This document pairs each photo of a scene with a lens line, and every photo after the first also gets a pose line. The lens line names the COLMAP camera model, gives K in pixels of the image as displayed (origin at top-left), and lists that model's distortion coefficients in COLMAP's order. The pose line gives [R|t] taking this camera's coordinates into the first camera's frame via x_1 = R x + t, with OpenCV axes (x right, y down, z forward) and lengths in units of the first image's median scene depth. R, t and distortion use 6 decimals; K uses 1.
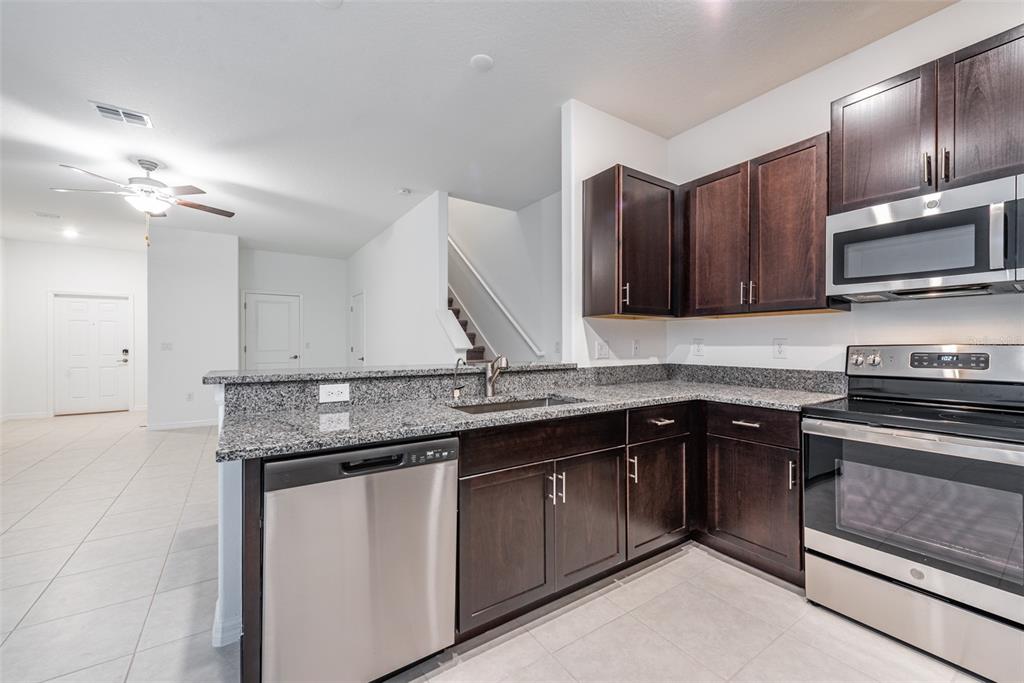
lens RADIAL K [[401.7, 0, 506.1], [0, 401.7, 334.7], [0, 0, 1]] dist [0.013748, -0.004234]
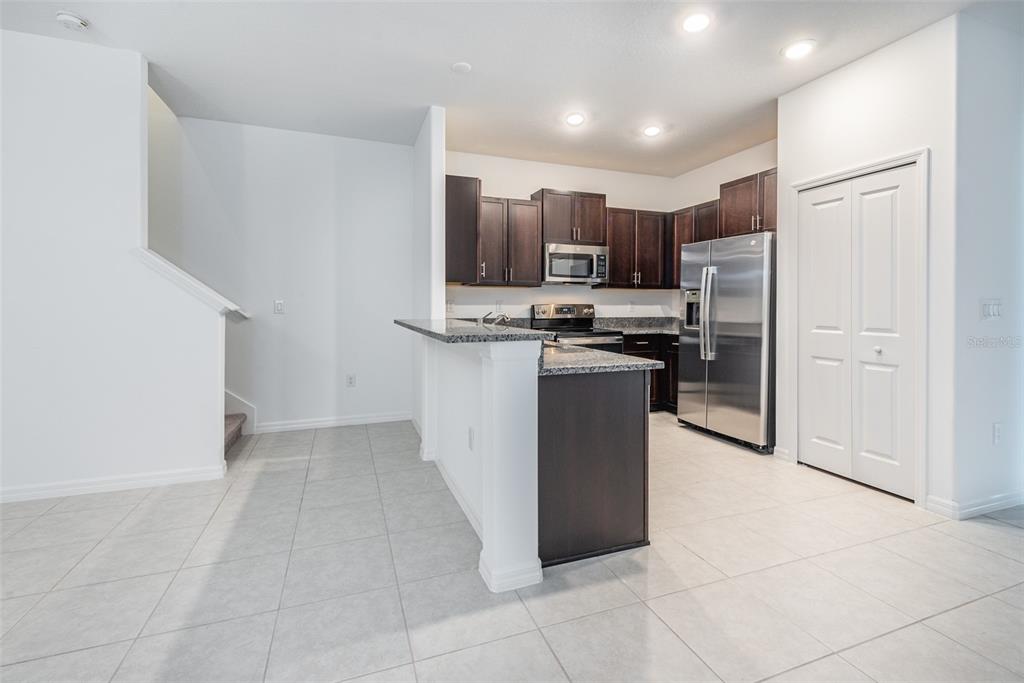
lens RADIAL K [[441.7, 0, 510.5], [0, 441.7, 304.9], [0, 0, 1]] dist [0.003749, 0.000096]
pose [[0.238866, 0.000453, 0.971053, -1.314228], [-0.019976, 0.999791, 0.004447, 0.017547], [-0.970847, -0.020460, 0.238825, 0.562545]]
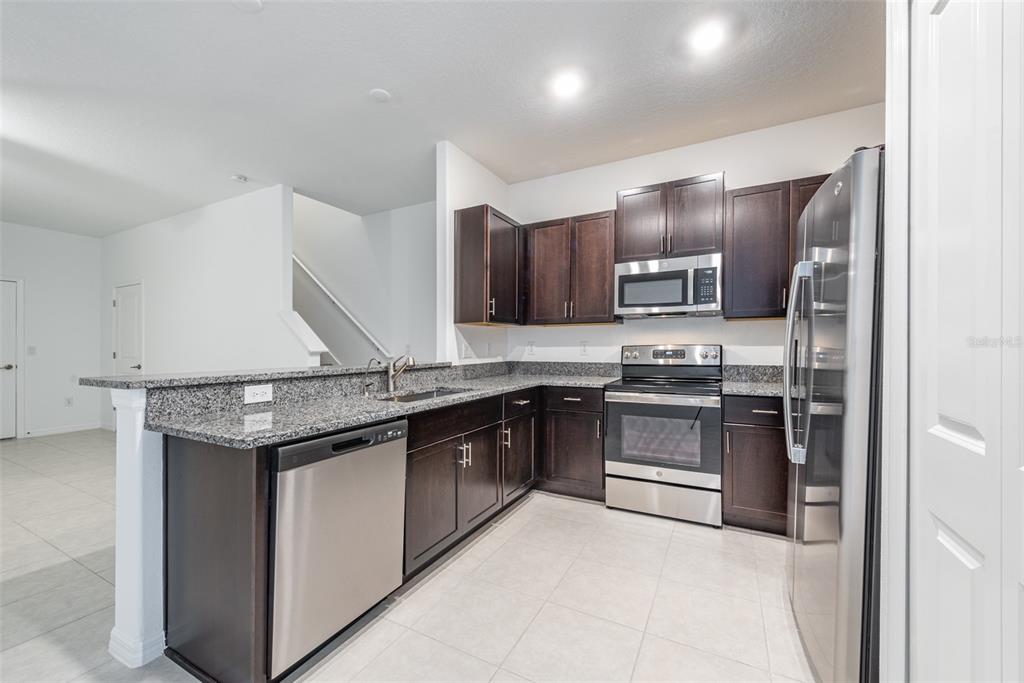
lens RADIAL K [[401.7, 0, 511.0], [0, 401.7, 339.8], [0, 0, 1]] dist [0.013748, -0.004234]
pose [[0.878994, 0.003279, 0.476822, -0.279035], [-0.005292, 0.999982, 0.002880, 0.000576], [-0.476804, -0.005055, 0.878995, -0.166365]]
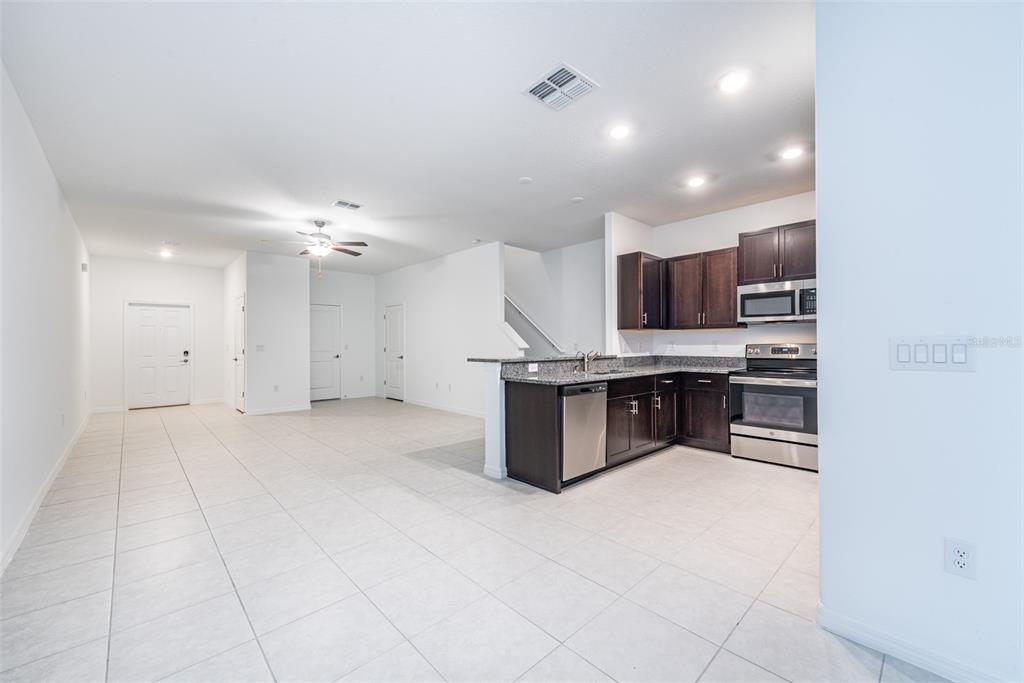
lens RADIAL K [[401.7, 0, 504.1], [0, 401.7, 329.4], [0, 0, 1]] dist [0.013748, -0.004234]
pose [[0.986999, 0.001521, 0.160721, -0.732364], [0.000980, 0.999880, -0.015479, -0.020734], [-0.160725, 0.015435, 0.986879, -0.862898]]
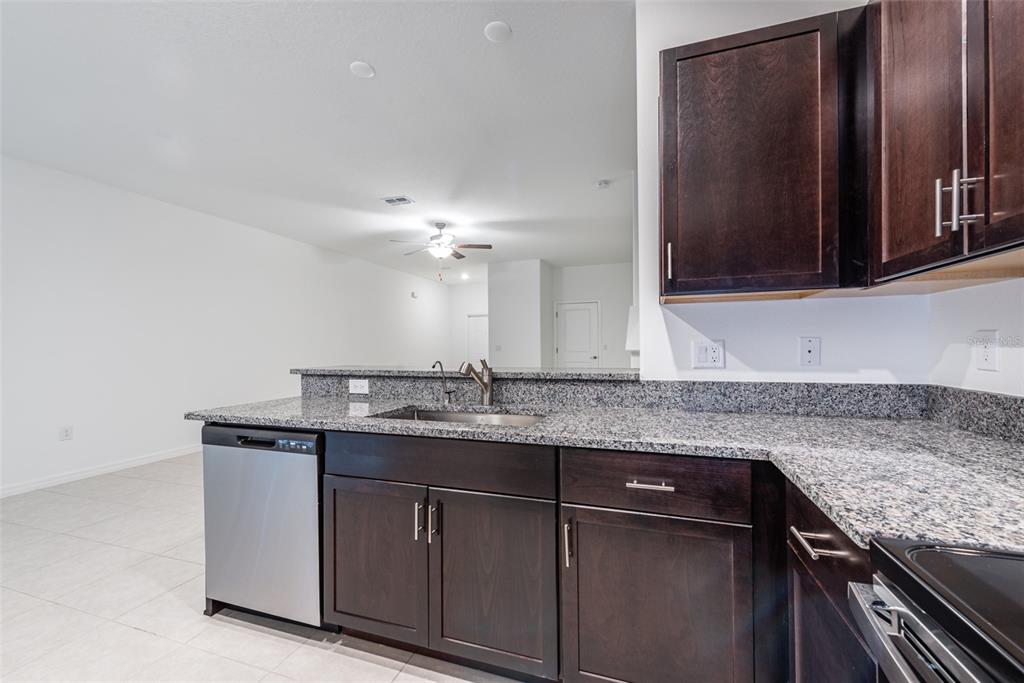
lens RADIAL K [[401.7, 0, 514.7], [0, 401.7, 338.6], [0, 0, 1]] dist [0.013748, -0.004234]
pose [[0.618044, -0.020823, -0.785868, 0.674949], [0.025351, 0.999657, -0.006551, 0.013368], [0.785735, -0.015874, 0.618360, 0.485263]]
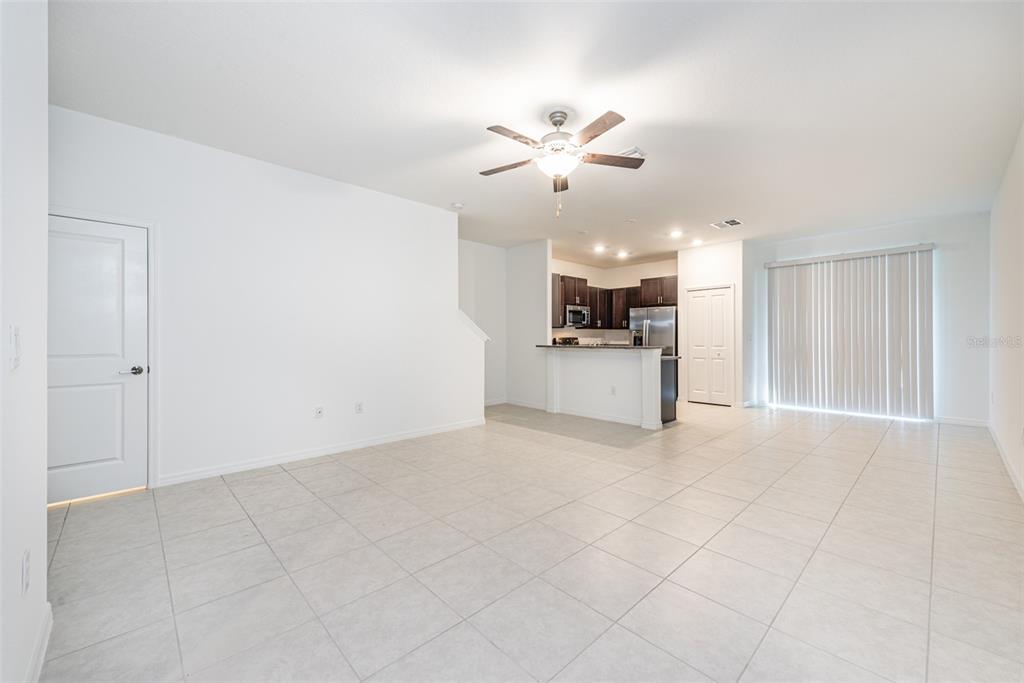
lens RADIAL K [[401.7, 0, 508.4], [0, 401.7, 335.2], [0, 0, 1]] dist [0.013748, -0.004234]
pose [[-0.160616, 0.010780, 0.986958, -2.667962], [-0.016507, 0.999771, -0.013606, 0.057659], [-0.986879, -0.018477, -0.160402, 1.956426]]
